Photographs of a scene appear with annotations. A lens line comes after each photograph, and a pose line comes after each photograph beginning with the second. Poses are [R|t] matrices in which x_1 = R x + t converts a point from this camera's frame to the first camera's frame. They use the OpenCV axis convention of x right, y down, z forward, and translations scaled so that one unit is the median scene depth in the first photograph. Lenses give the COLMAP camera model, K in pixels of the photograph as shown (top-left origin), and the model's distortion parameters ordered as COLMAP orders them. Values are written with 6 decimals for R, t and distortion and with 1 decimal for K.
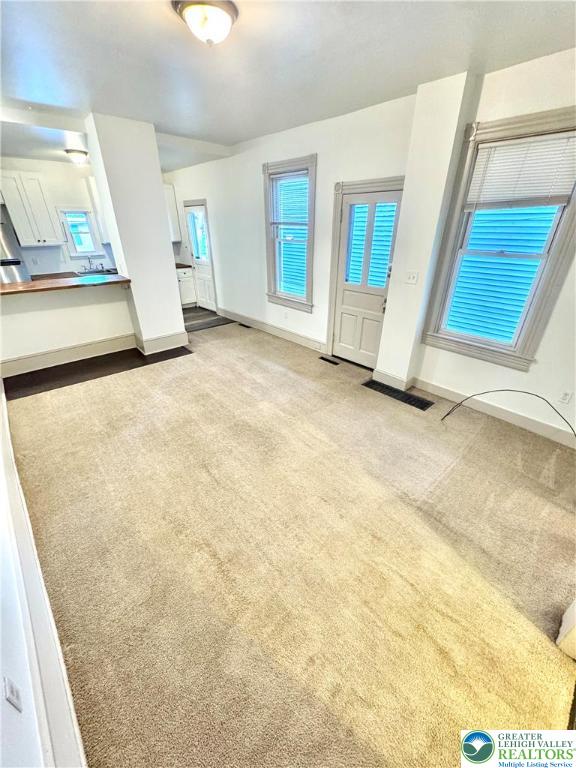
lens RADIAL K [[305.6, 0, 288.8], [0, 305.6, 385.1], [0, 0, 1]] dist [0.001498, 0.000670]
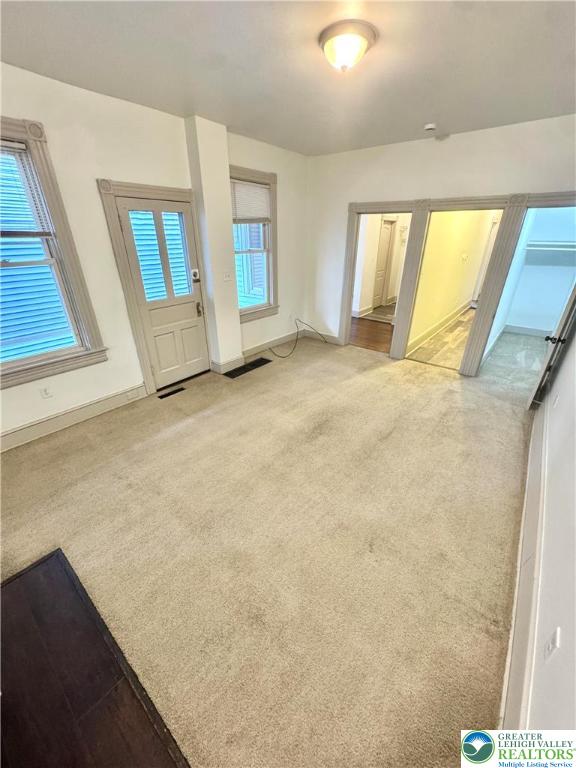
lens RADIAL K [[305.6, 0, 287.8], [0, 305.6, 386.4], [0, 0, 1]] dist [0.001498, 0.000670]
pose [[-0.145353, -0.451201, 0.880506, -0.720059], [0.459086, 0.757590, 0.464001, -0.372141], [-0.876420, 0.471672, 0.097023, 0.687215]]
